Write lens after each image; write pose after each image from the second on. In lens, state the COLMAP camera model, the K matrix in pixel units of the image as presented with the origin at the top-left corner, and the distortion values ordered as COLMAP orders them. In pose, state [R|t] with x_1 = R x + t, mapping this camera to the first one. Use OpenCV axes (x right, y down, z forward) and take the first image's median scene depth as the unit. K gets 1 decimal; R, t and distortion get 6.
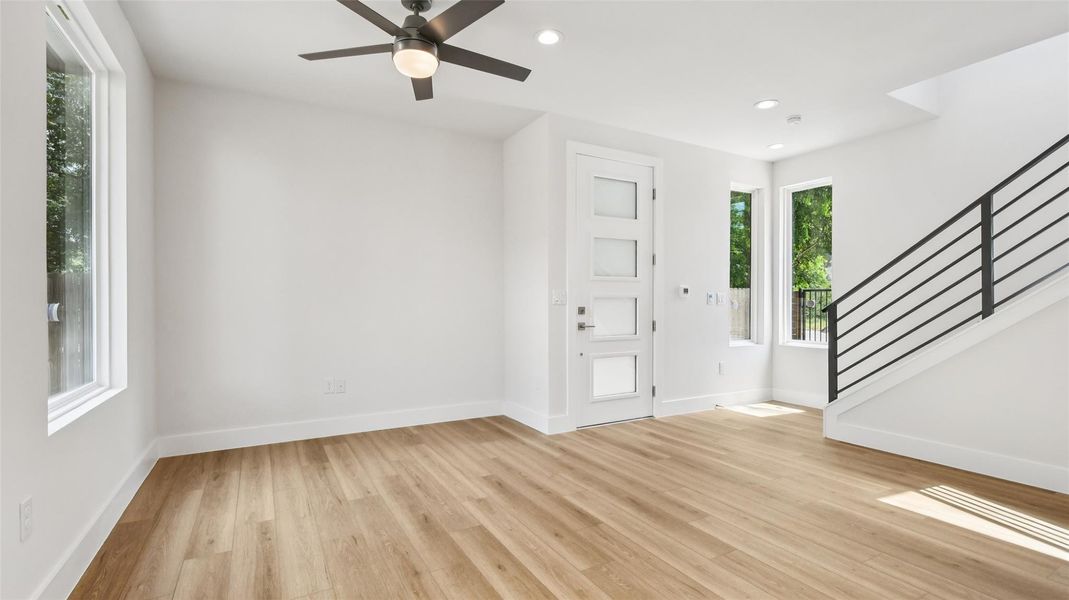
lens RADIAL K [[481.7, 0, 533.6], [0, 481.7, 305.2], [0, 0, 1]] dist [0.002470, -0.005912]
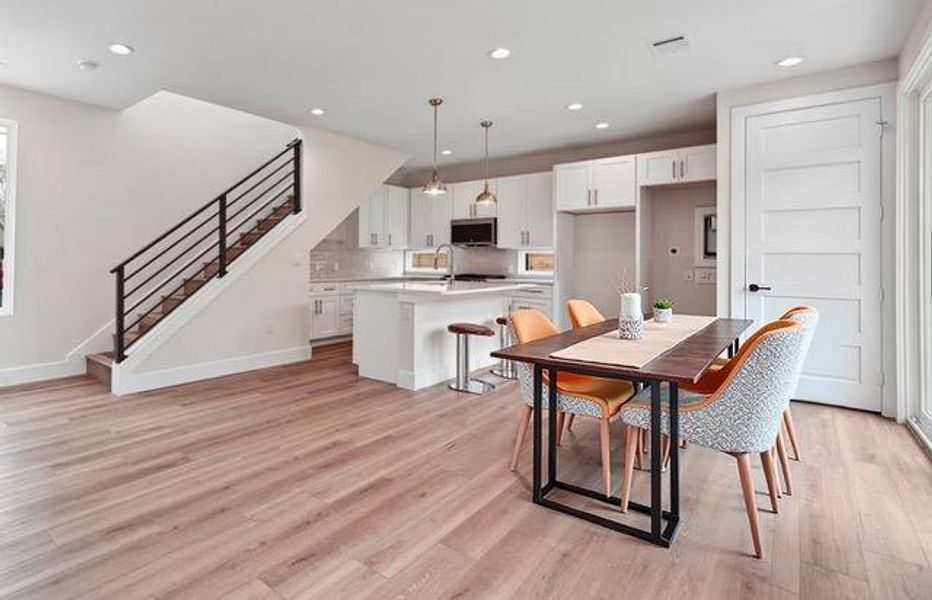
lens RADIAL K [[475.6, 0, 353.0], [0, 475.6, 253.7], [0, 0, 1]] dist [-0.003703, -0.001229]
pose [[-0.294255, 0.014856, 0.955612, -0.568946], [-0.000542, 0.999876, -0.015711, -0.012263], [-0.955727, -0.005140, -0.294210, 0.934181]]
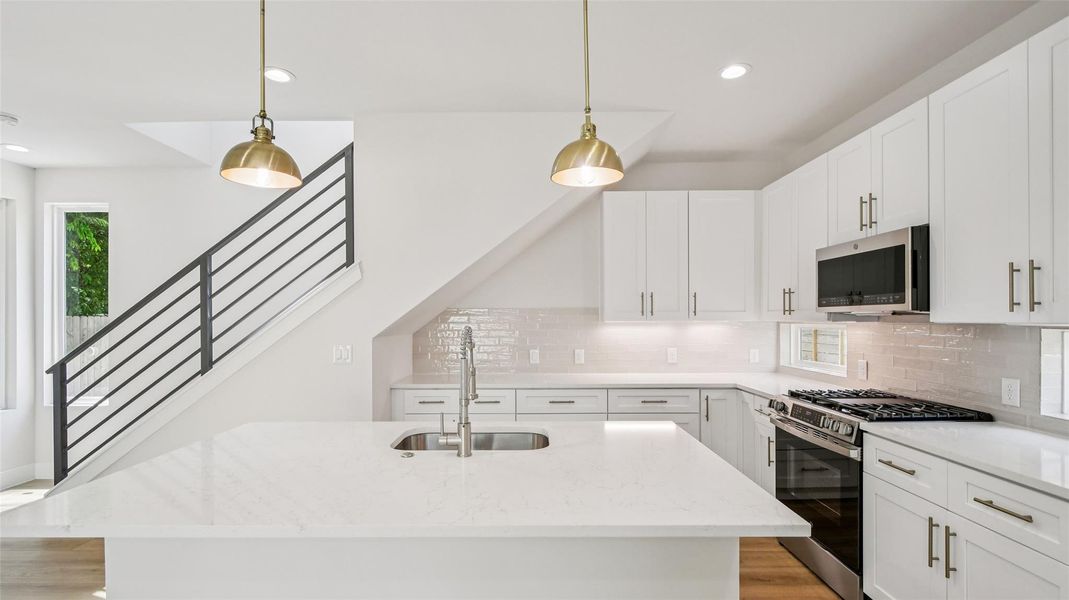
lens RADIAL K [[481.7, 0, 526.3], [0, 481.7, 317.9], [0, 0, 1]] dist [0.002470, -0.005912]
pose [[0.496845, 0.001994, 0.867837, 0.354669], [0.008017, 0.999944, -0.006888, -0.074032], [-0.867802, 0.010380, 0.496801, -0.083683]]
